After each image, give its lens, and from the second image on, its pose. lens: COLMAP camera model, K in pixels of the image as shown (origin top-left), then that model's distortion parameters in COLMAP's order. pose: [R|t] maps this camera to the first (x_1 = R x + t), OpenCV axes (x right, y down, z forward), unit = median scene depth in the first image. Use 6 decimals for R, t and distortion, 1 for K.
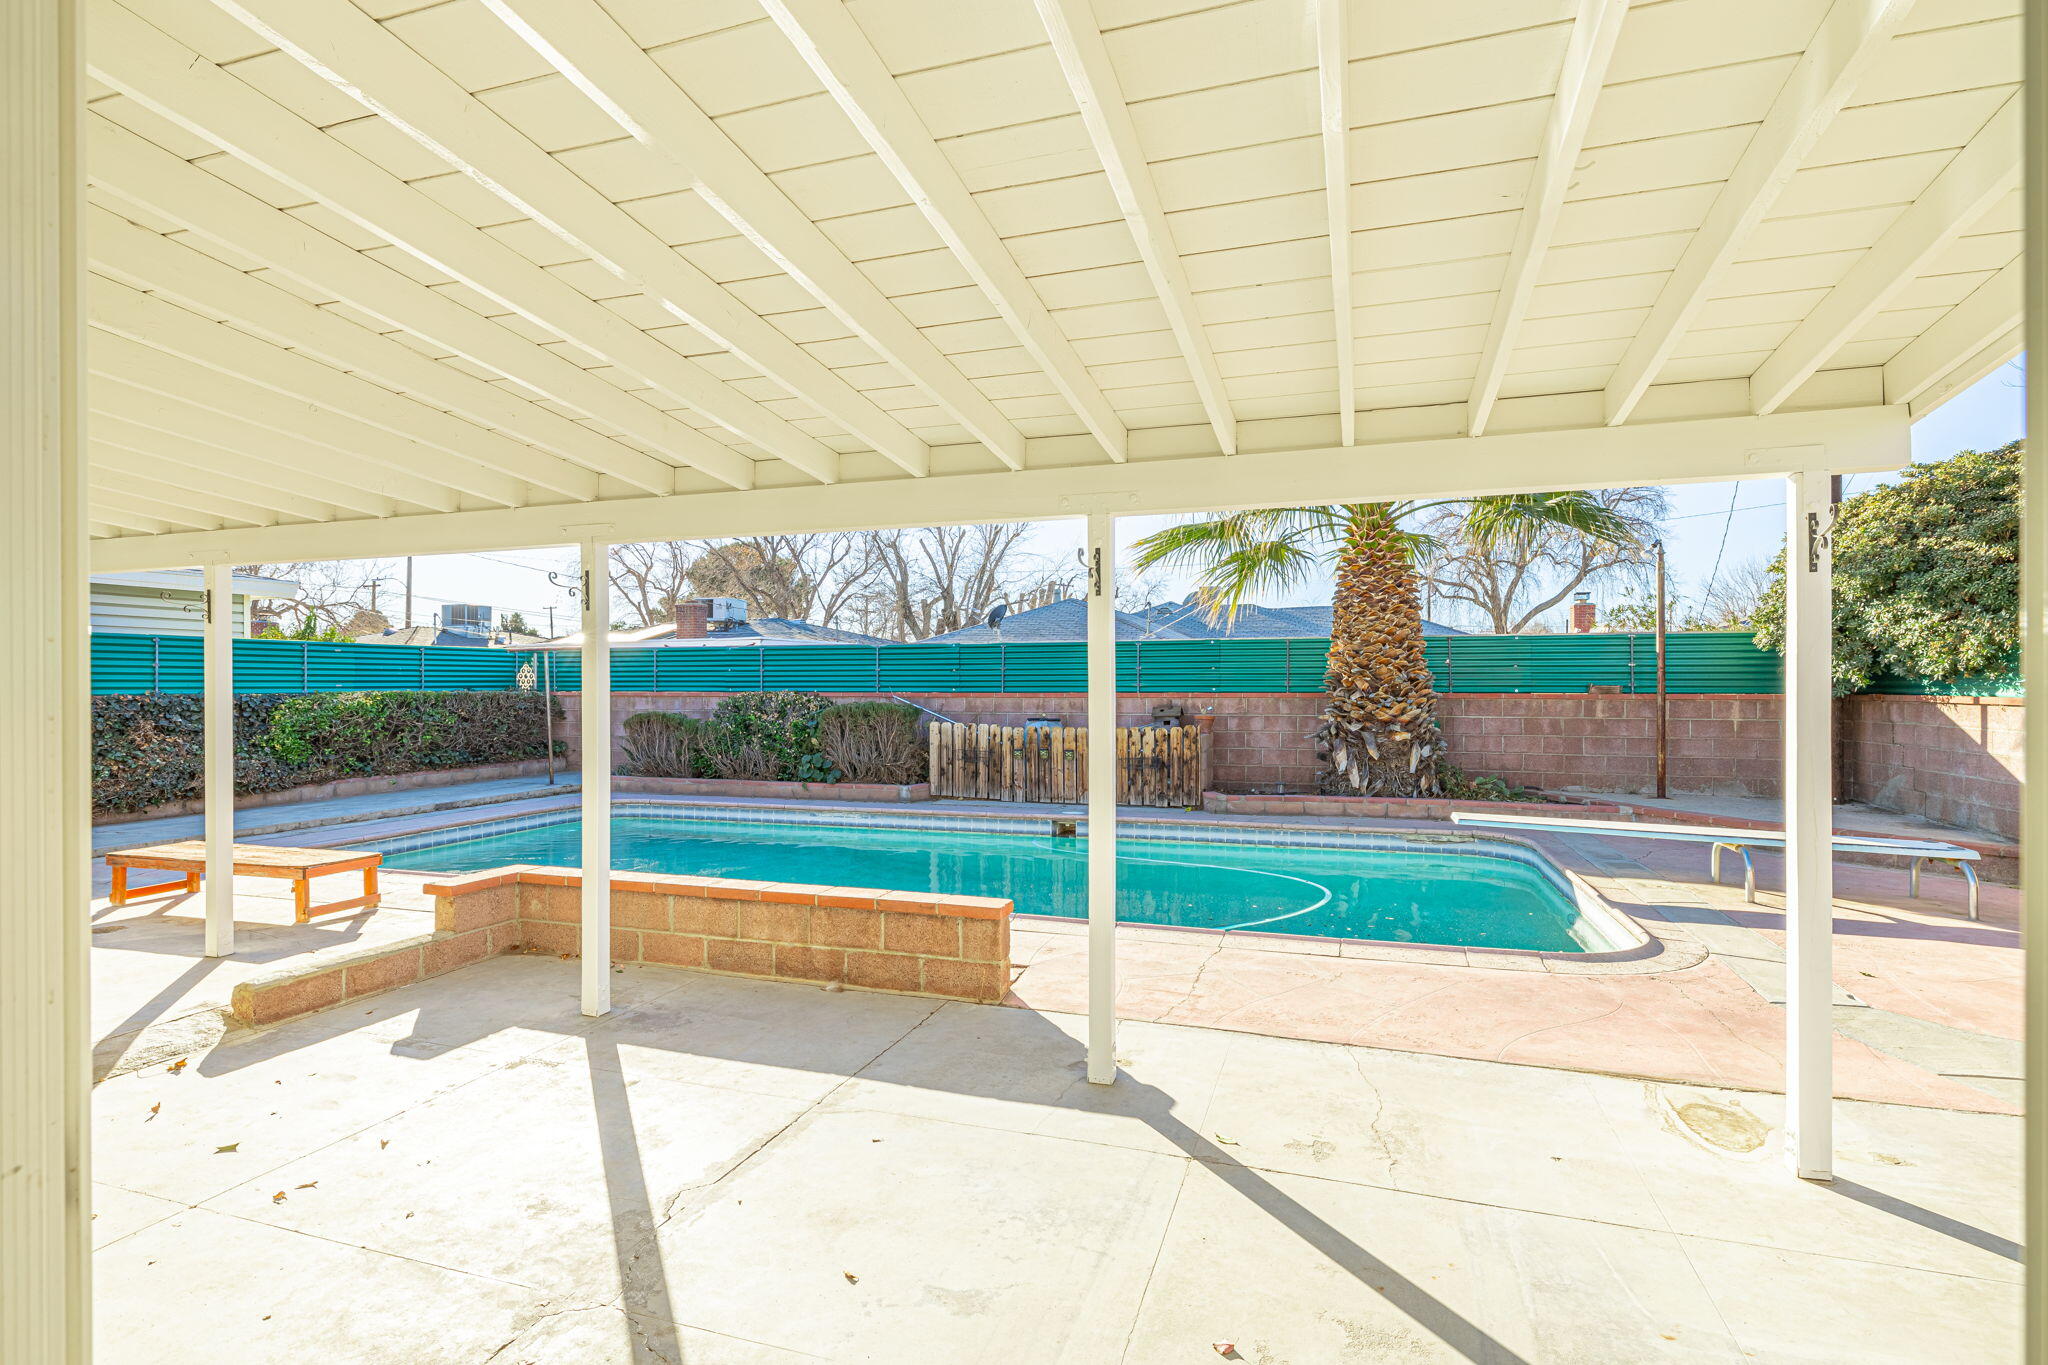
lens RADIAL K [[1013.8, 0, 1024.0], [0, 1013.8, 682.5], [0, 0, 1]] dist [0.000054, 0.000067]
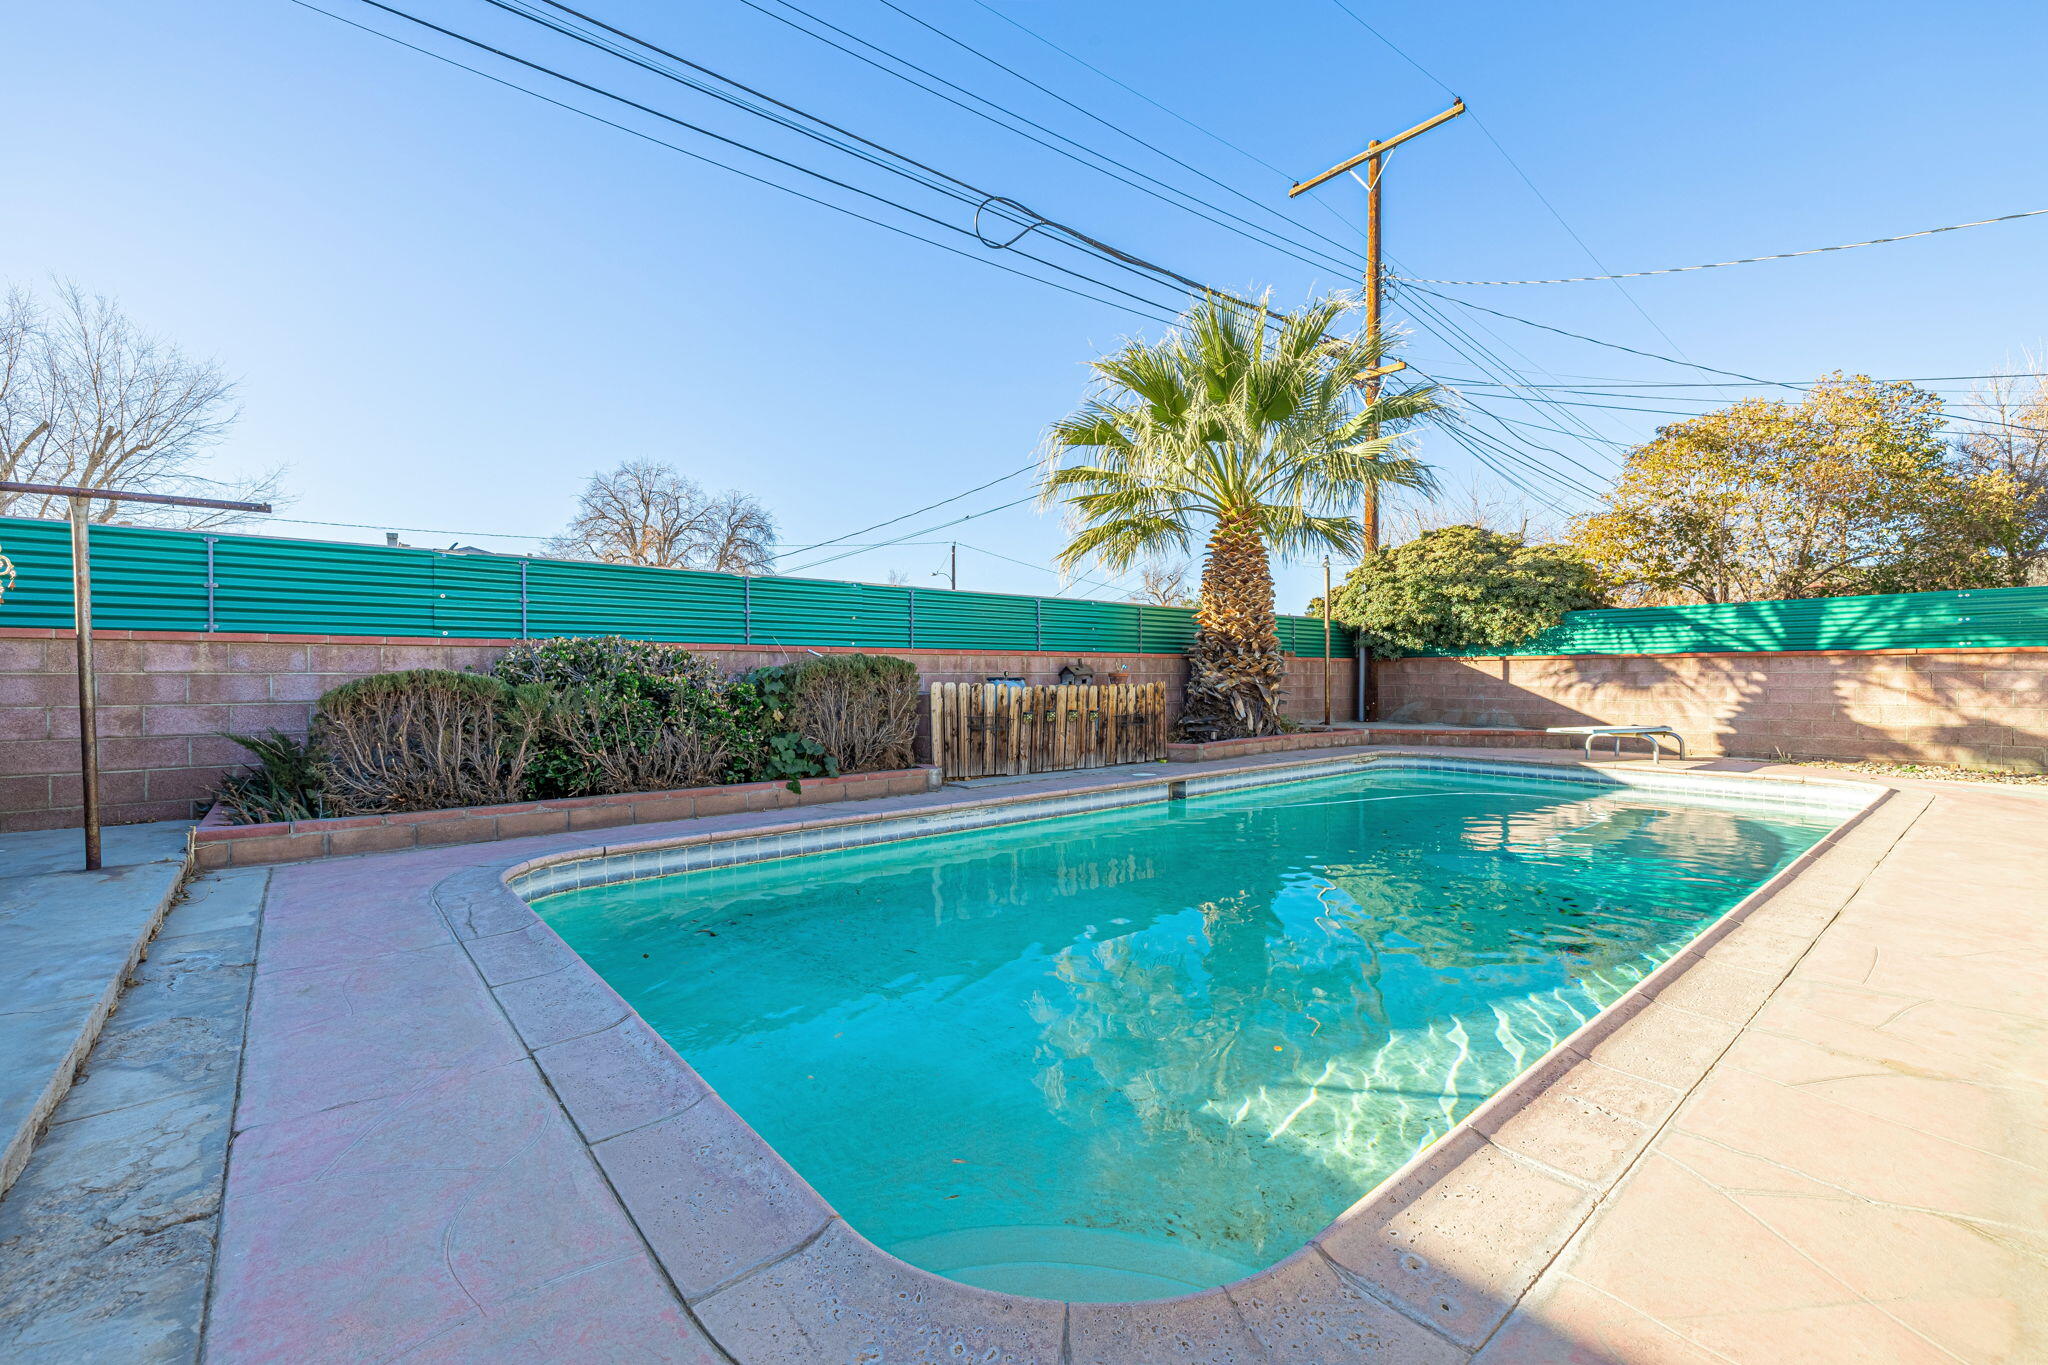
lens RADIAL K [[859.0, 0, 1019.1], [0, 859.0, 677.8], [0, 0, 1]] dist [-0.001170, -0.000221]
pose [[0.518132, -0.000067, 0.855301, -0.646110], [-0.000178, 1.000000, 0.000186, 0.038616], [-0.855301, -0.000249, 0.518132, 0.661642]]
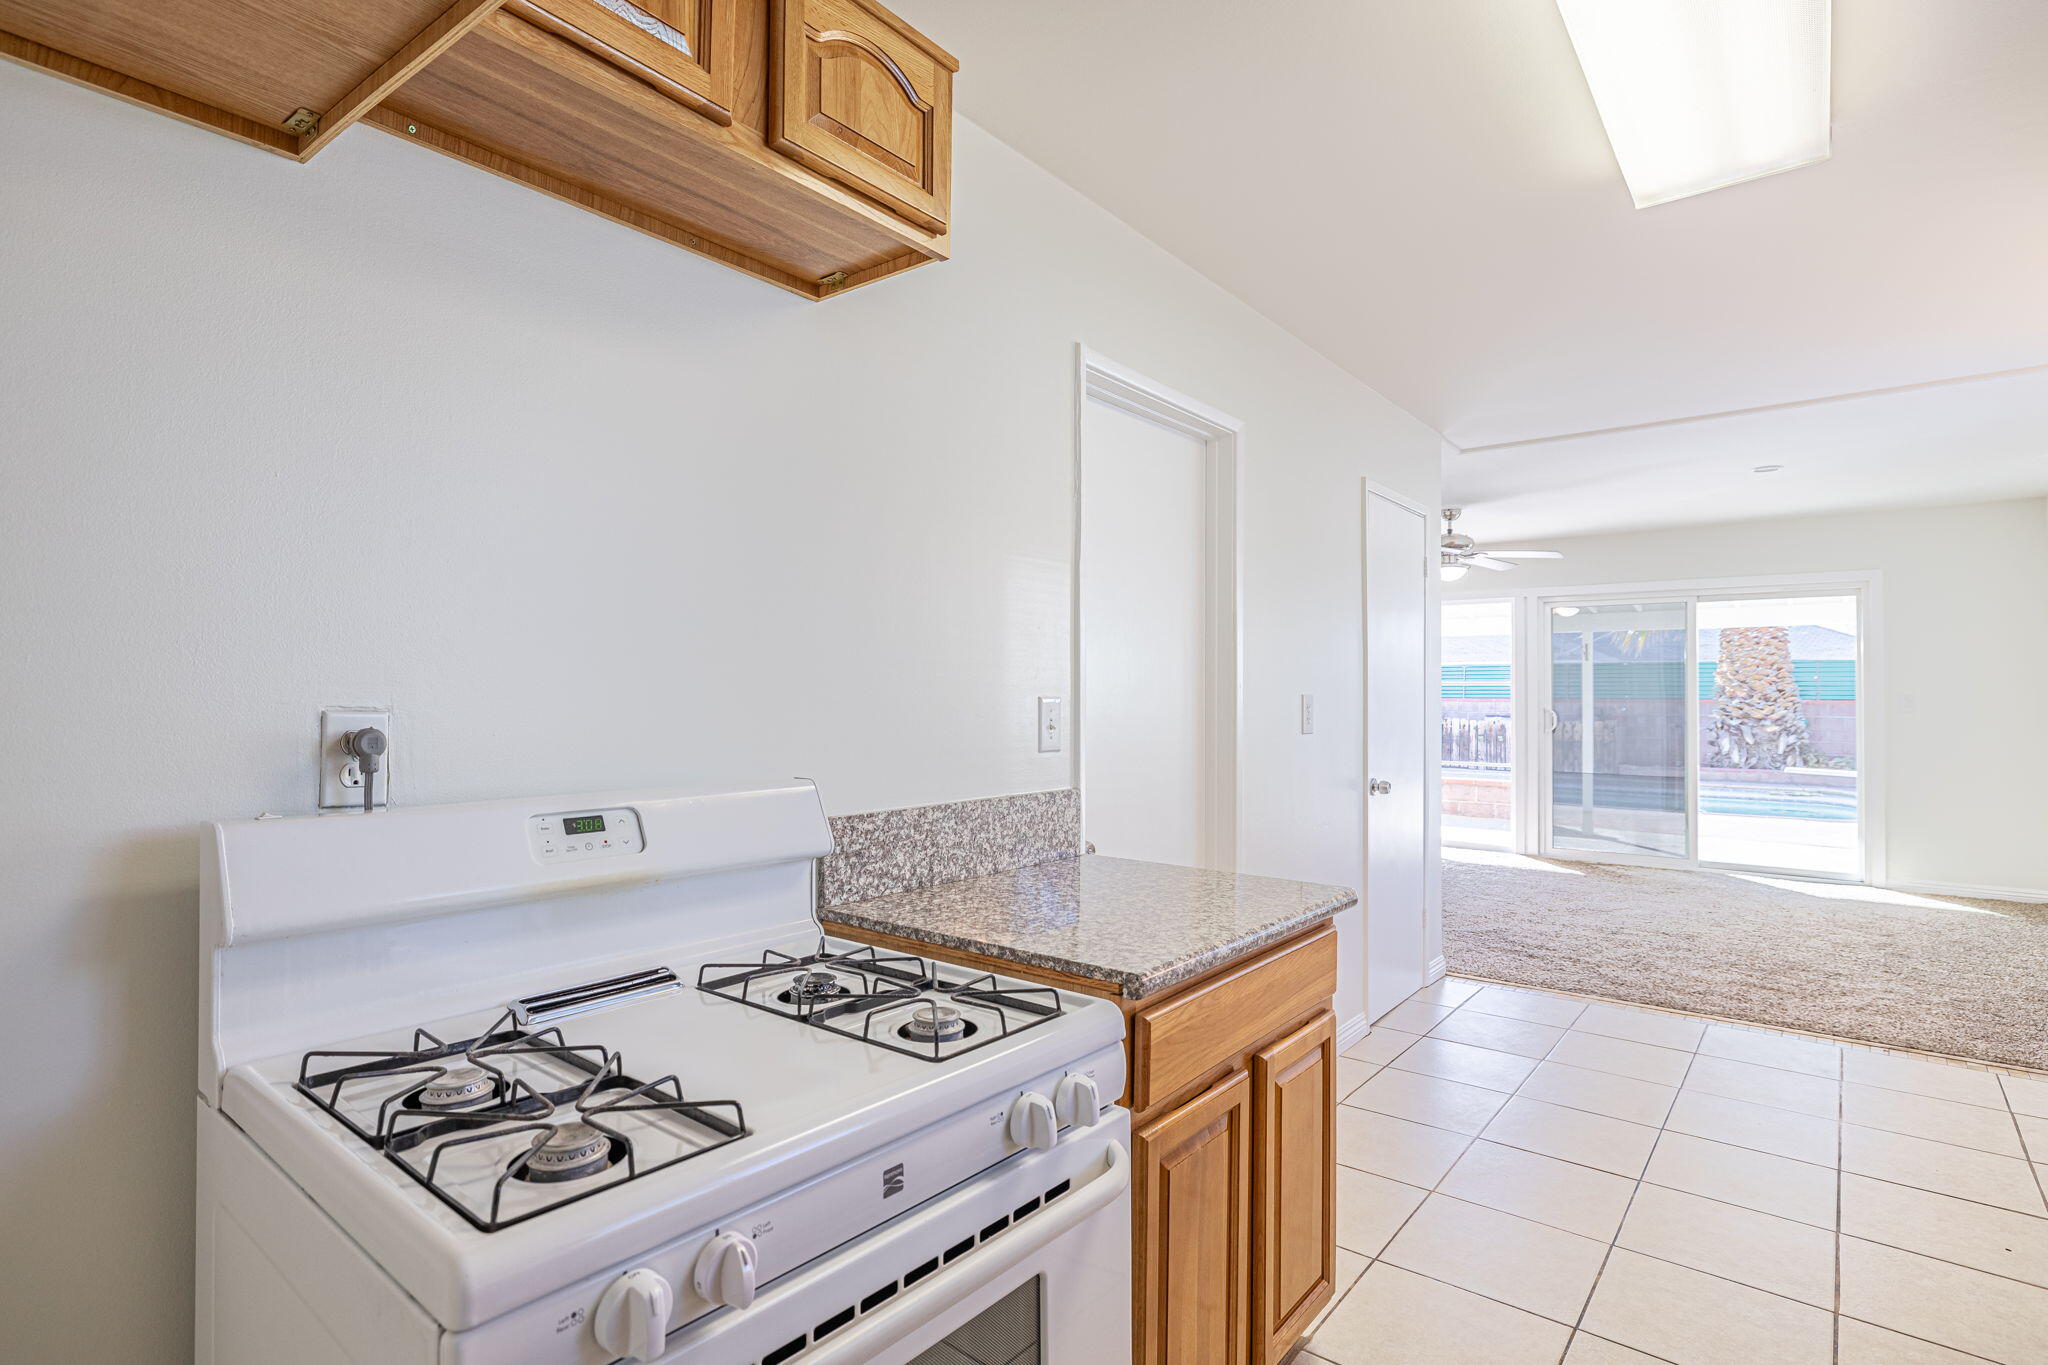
lens RADIAL K [[1013.8, 0, 1024.0], [0, 1013.8, 682.5], [0, 0, 1]] dist [0.000054, 0.000067]
pose [[0.941307, 0.000995, -0.337551, -0.145505], [-0.003492, 0.999971, -0.006791, -0.000639], [0.337535, 0.007571, 0.941283, -0.709859]]
